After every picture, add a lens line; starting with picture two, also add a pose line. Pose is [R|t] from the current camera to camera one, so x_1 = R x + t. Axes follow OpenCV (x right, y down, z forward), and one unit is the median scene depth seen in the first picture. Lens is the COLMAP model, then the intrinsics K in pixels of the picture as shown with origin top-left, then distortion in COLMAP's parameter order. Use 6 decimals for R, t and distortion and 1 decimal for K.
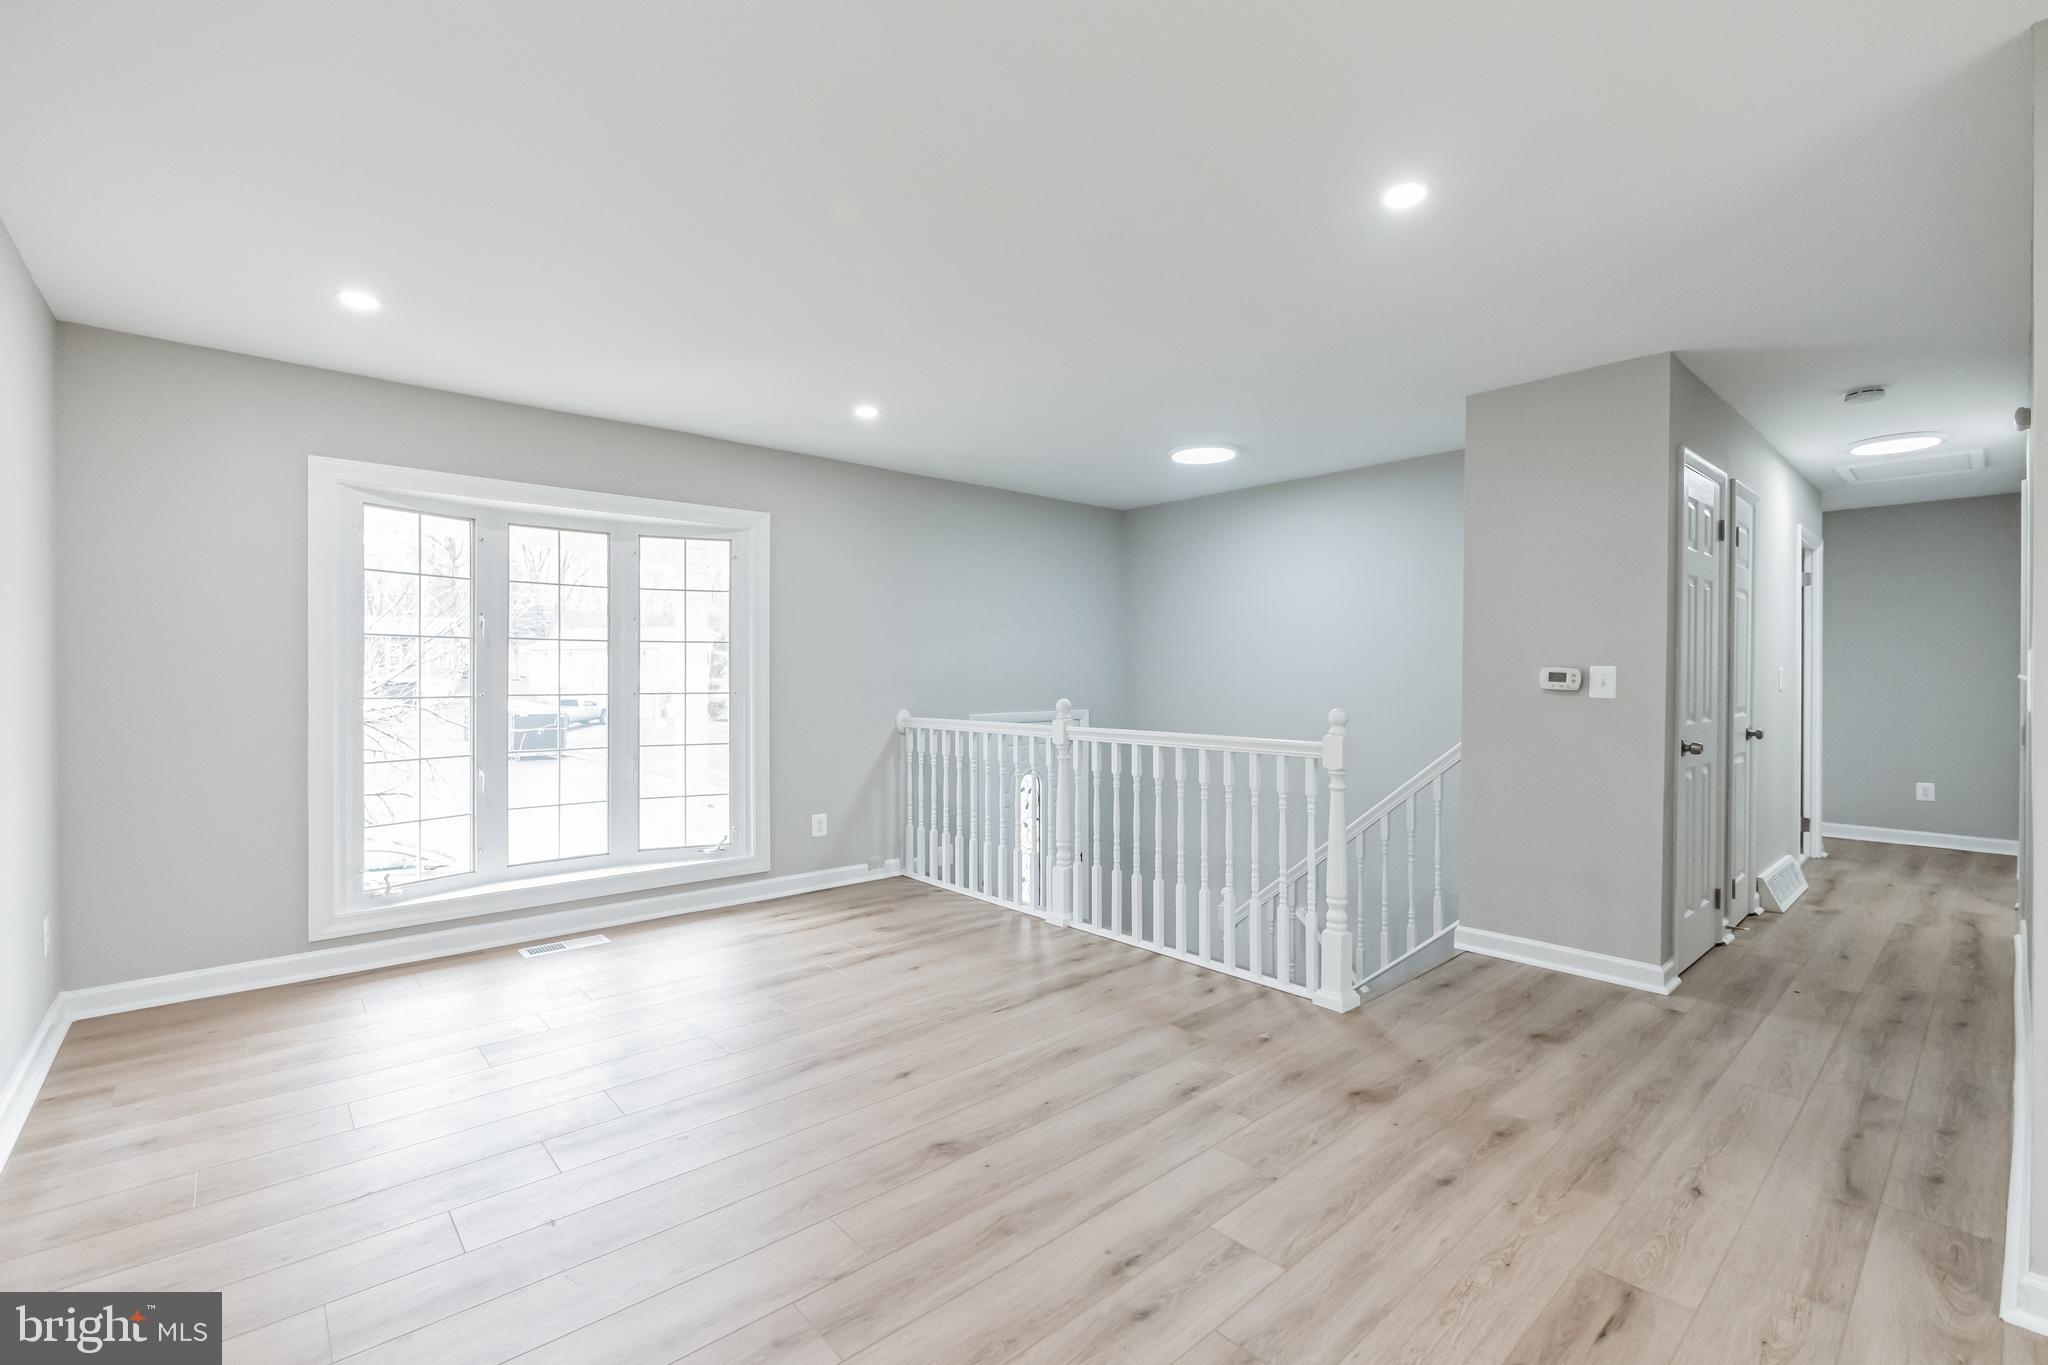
lens RADIAL K [[879.3, 0, 1038.5], [0, 879.3, 677.1], [0, 0, 1]] dist [-0.006953, 0.001509]
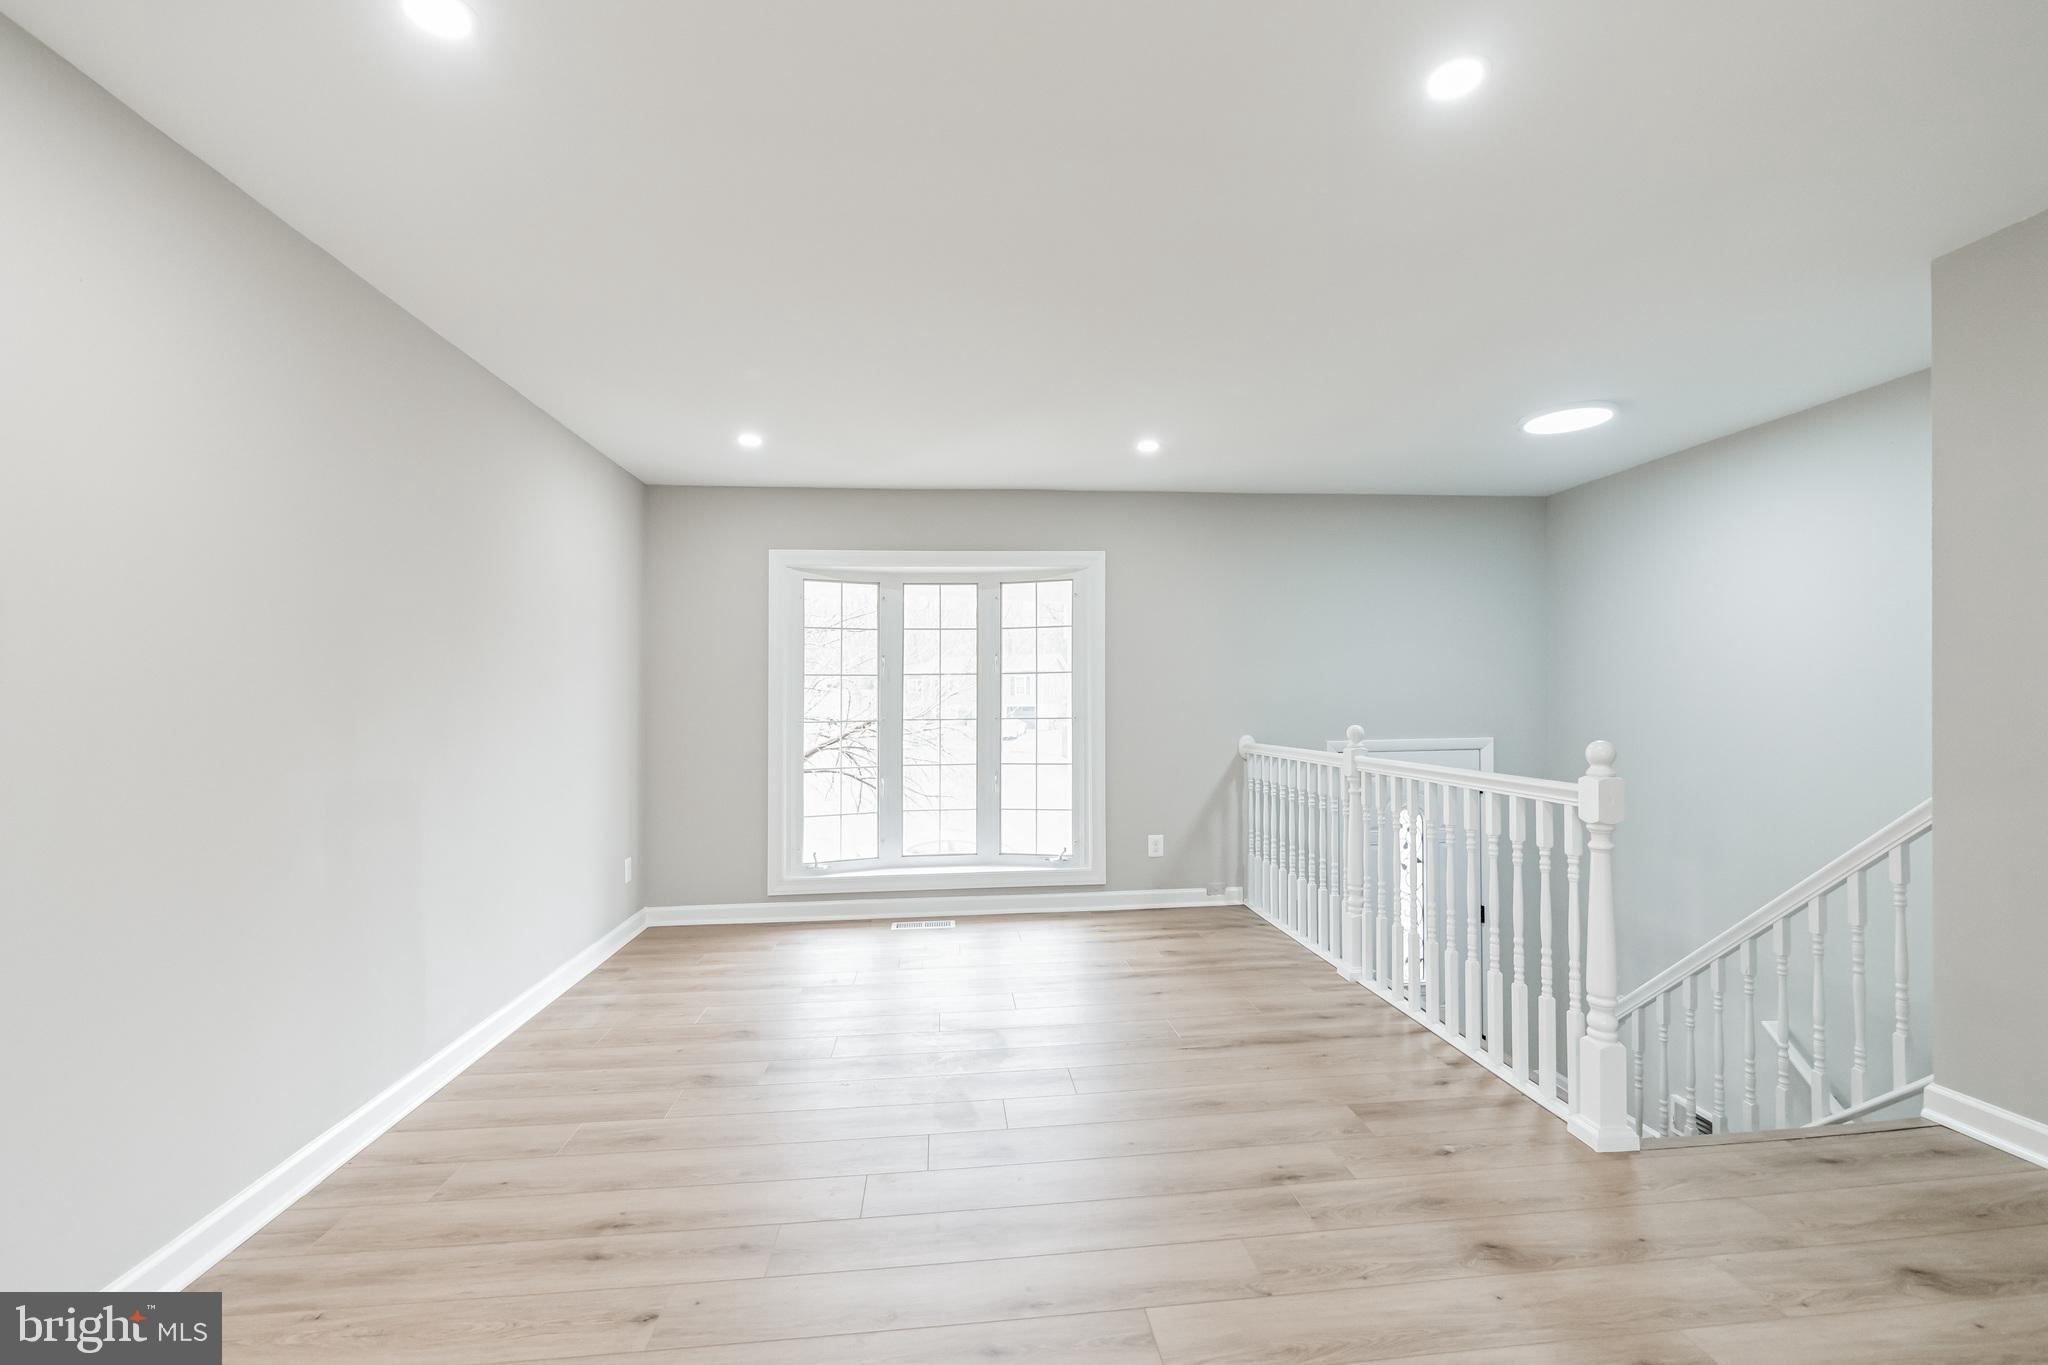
lens RADIAL K [[879.3, 0, 1036.7], [0, 879.3, 695.9], [0, 0, 1]] dist [-0.006953, 0.001509]
pose [[0.812215, -0.013691, -0.583198, 0.322804], [0.010690, 0.999906, -0.008586, -0.001235], [0.583260, 0.000739, 0.812285, 0.098466]]
